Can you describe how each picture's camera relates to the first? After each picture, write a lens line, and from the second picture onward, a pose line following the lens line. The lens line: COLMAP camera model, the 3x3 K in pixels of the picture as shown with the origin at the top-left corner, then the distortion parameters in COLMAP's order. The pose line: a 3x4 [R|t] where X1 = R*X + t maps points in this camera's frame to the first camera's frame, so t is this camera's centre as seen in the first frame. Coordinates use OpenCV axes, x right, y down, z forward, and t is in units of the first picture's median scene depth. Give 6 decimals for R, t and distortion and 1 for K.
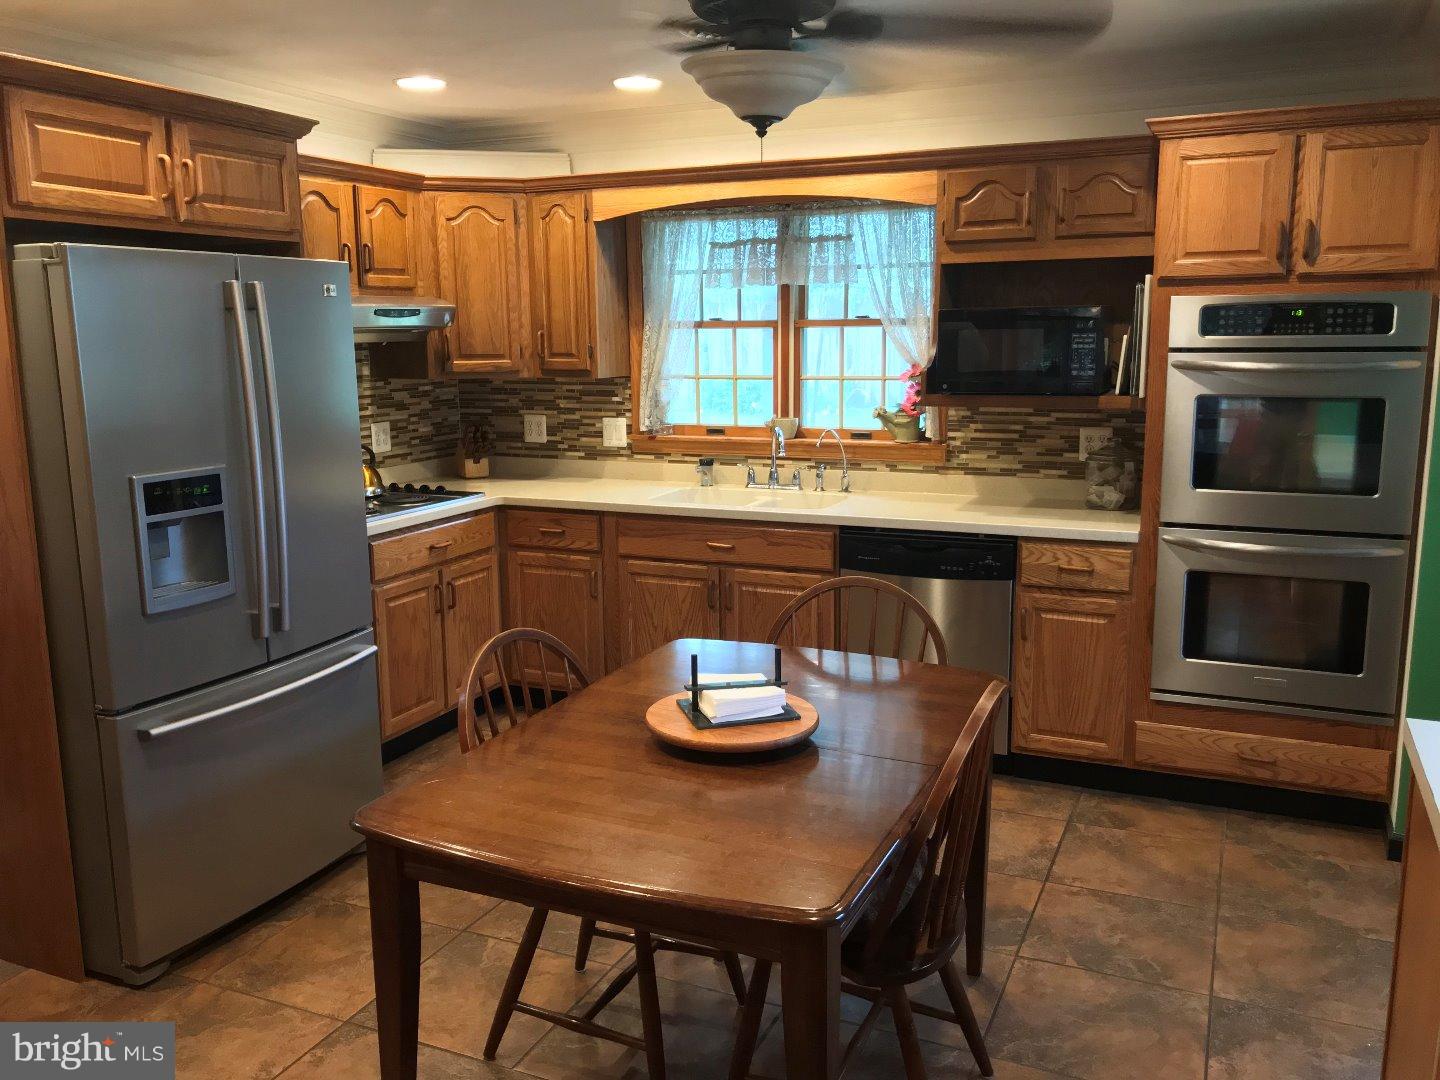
lens RADIAL K [[1192.2, 0, 721.1], [0, 1192.2, 535.8], [0, 0, 1]] dist [0.093835, -0.166756]
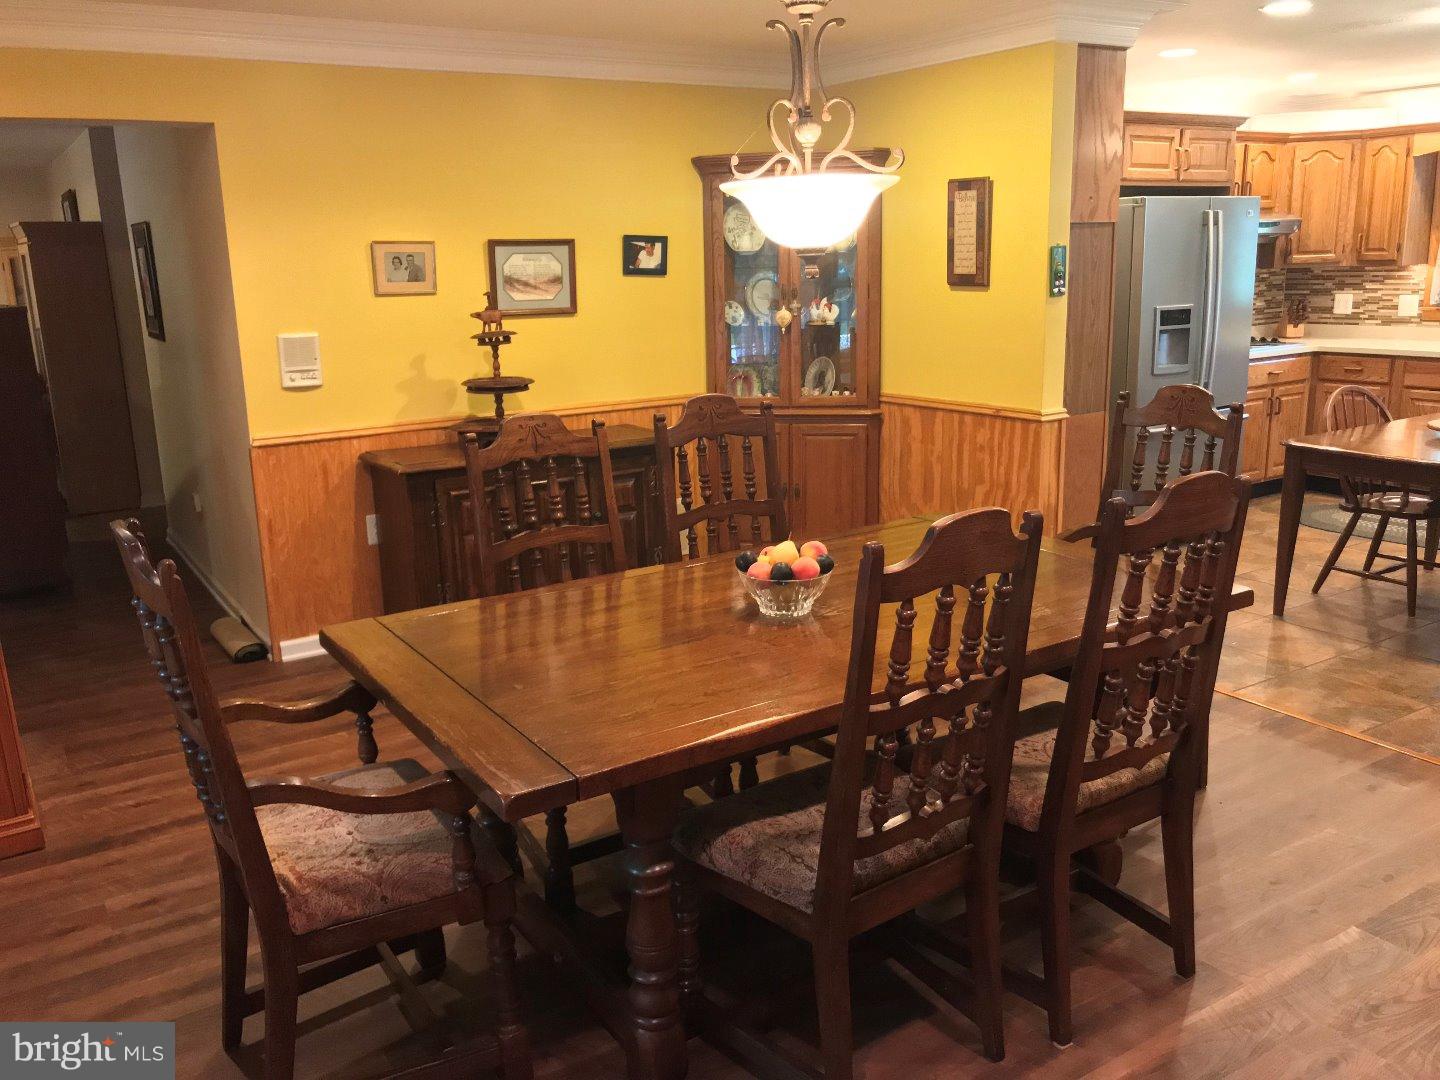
lens RADIAL K [[1195.8, 0, 716.3], [0, 1195.8, 533.7], [0, 0, 1]] dist [0.017615, -0.000861]
pose [[0.835089, 0.112825, -0.538420, 0.025343], [-0.076772, 0.993067, 0.089022, 0.126745], [0.544731, -0.033006, 0.837961, -0.694726]]
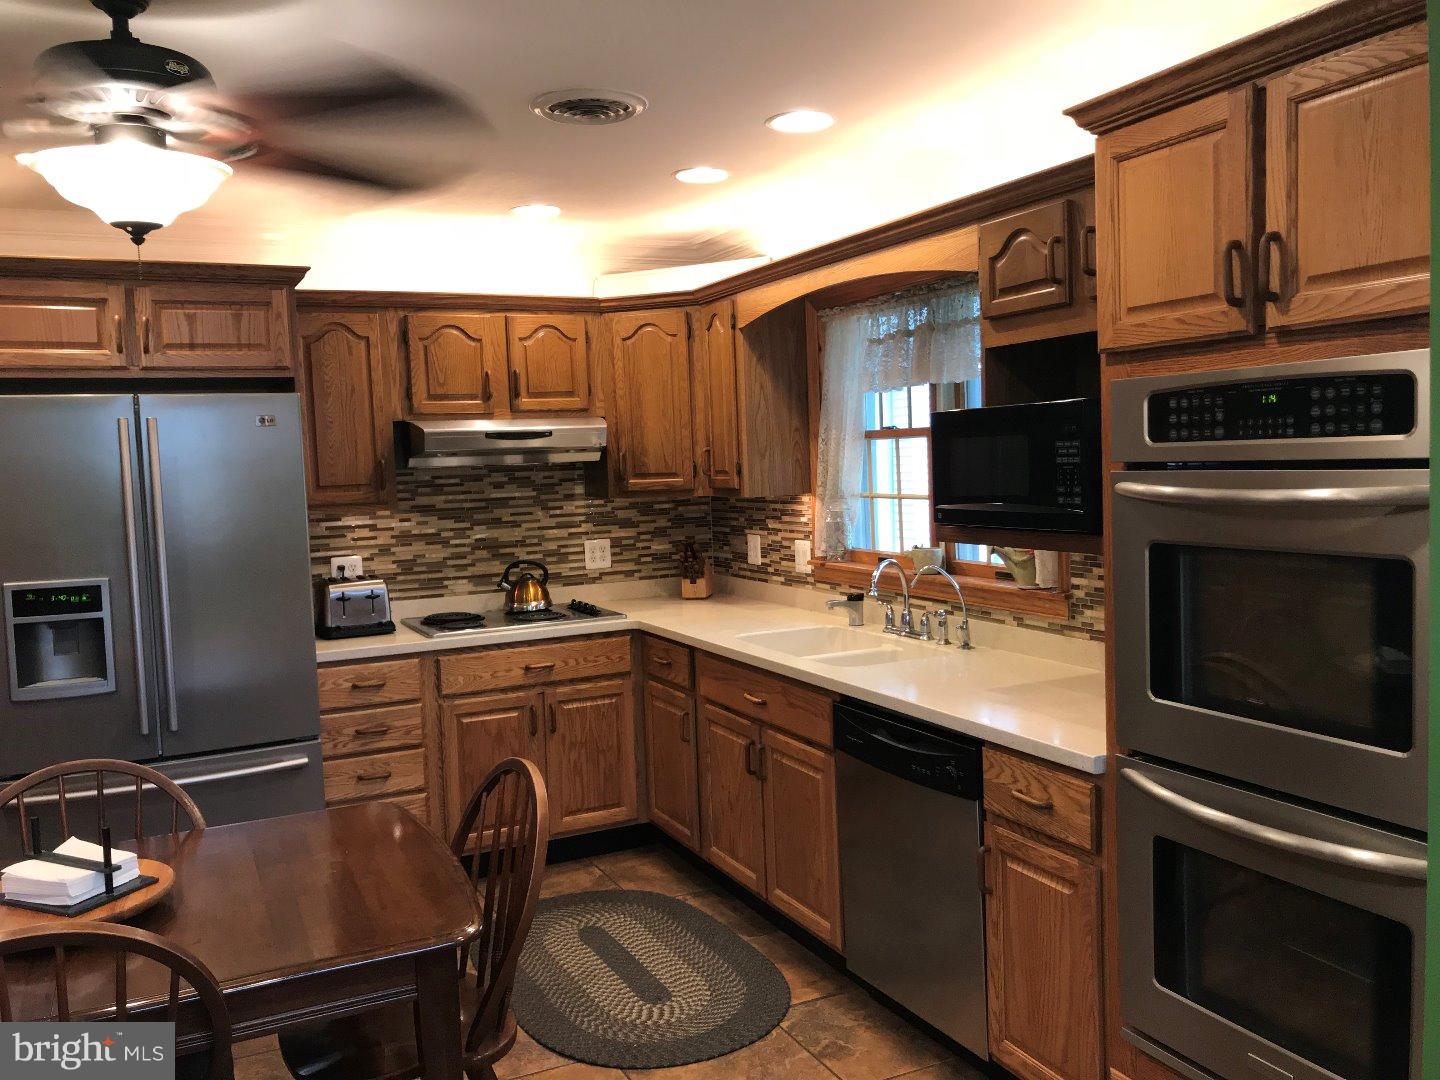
lens RADIAL K [[1177.4, 0, 720.0], [0, 1177.4, 540.0], [0, 0, 1]] dist [0.065528, -0.176812]
pose [[0.765670, 0.030443, -0.642513, 0.468882], [-0.084435, 0.994993, -0.053476, -0.052197], [0.637668, 0.095195, 0.764407, 0.320396]]
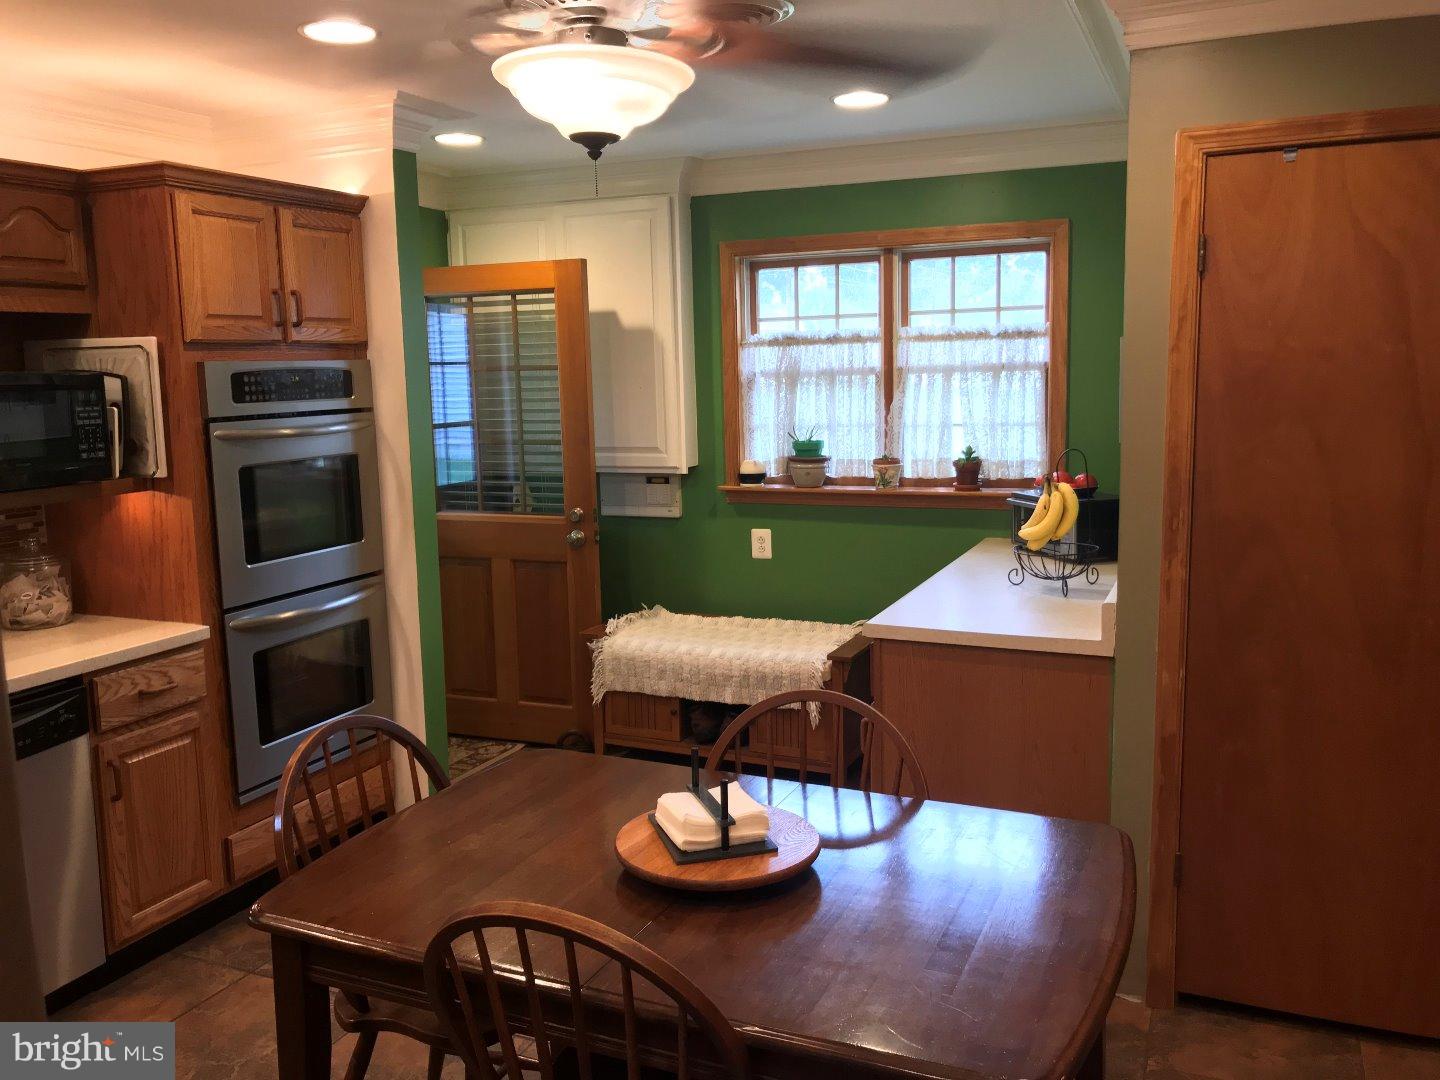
lens RADIAL K [[1192.2, 0, 721.1], [0, 1192.2, 535.8], [0, 0, 1]] dist [0.093835, -0.166756]
pose [[-0.006011, -0.132188, 0.991206, -0.416824], [0.195865, 0.971869, 0.130797, -0.087413], [-0.980612, 0.194929, 0.020049, 0.480784]]
